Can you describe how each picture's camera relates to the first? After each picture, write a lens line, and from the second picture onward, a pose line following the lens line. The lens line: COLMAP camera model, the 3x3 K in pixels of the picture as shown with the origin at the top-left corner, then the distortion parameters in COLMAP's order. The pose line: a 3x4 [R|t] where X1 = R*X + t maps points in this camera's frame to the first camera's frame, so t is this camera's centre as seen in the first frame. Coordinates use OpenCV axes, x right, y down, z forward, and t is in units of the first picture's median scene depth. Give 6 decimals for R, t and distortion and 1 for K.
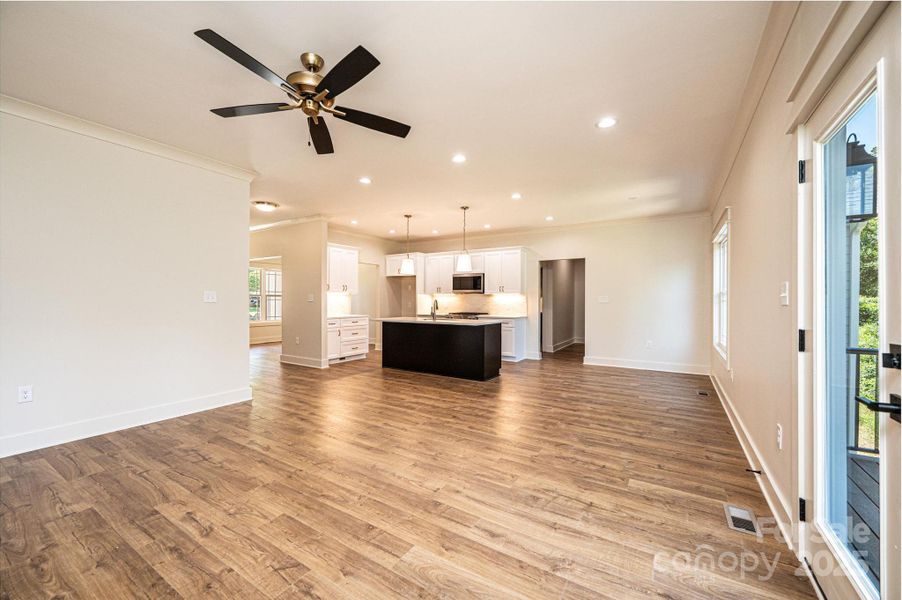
lens RADIAL K [[359.6, 0, 446.7], [0, 359.6, 297.7], [0, 0, 1]] dist [0.001491, 0.000522]
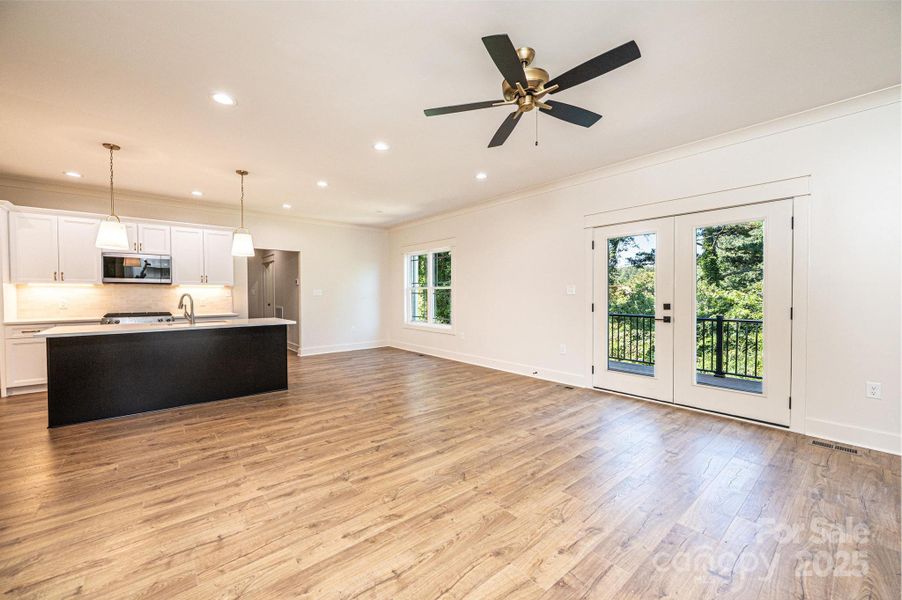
lens RADIAL K [[359.6, 0, 451.2], [0, 359.6, 300.5], [0, 0, 1]] dist [0.001491, 0.000522]
pose [[0.290903, -0.022246, 0.956494, -0.641736], [-0.004844, 0.999683, 0.024724, -0.000704], [-0.956740, -0.011826, 0.290702, 0.411557]]
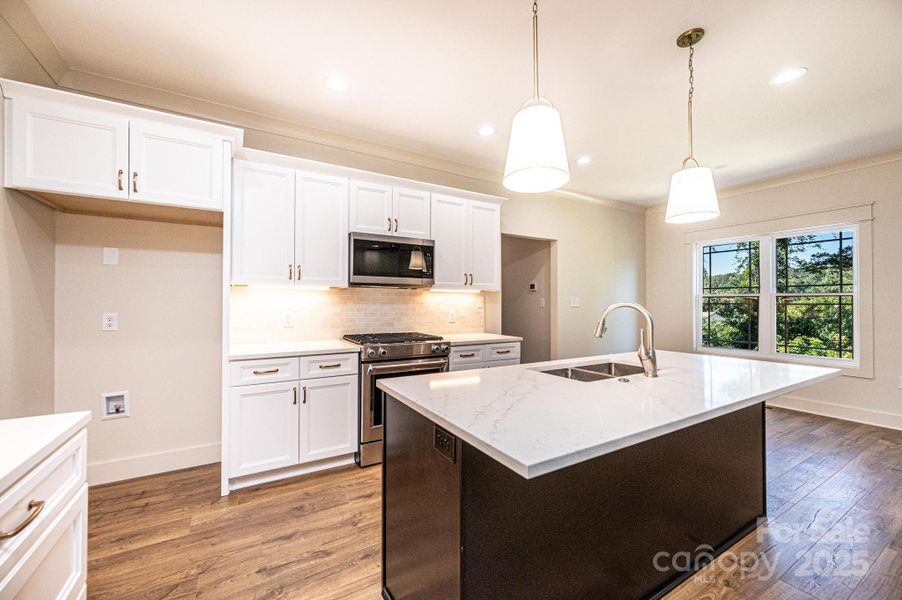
lens RADIAL K [[359.6, 0, 449.9], [0, 359.6, 300.9], [0, 0, 1]] dist [0.001491, 0.000522]
pose [[0.467036, 0.003684, 0.884231, -0.410001], [-0.012545, 0.999918, 0.002459, 0.003129], [-0.884149, -0.012241, 0.467044, 1.203909]]
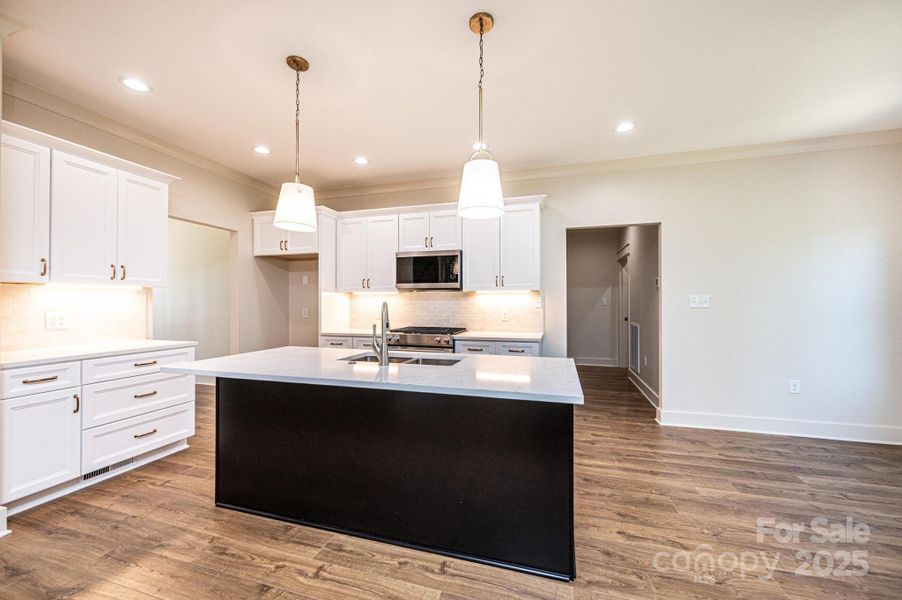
lens RADIAL K [[359.6, 0, 448.6], [0, 359.6, 301.3], [0, 0, 1]] dist [0.001491, 0.000522]
pose [[0.962452, -0.001230, 0.271448, -0.079789], [0.000167, 0.999992, 0.003940, 0.002458], [-0.271451, -0.003747, 0.962445, 0.800367]]
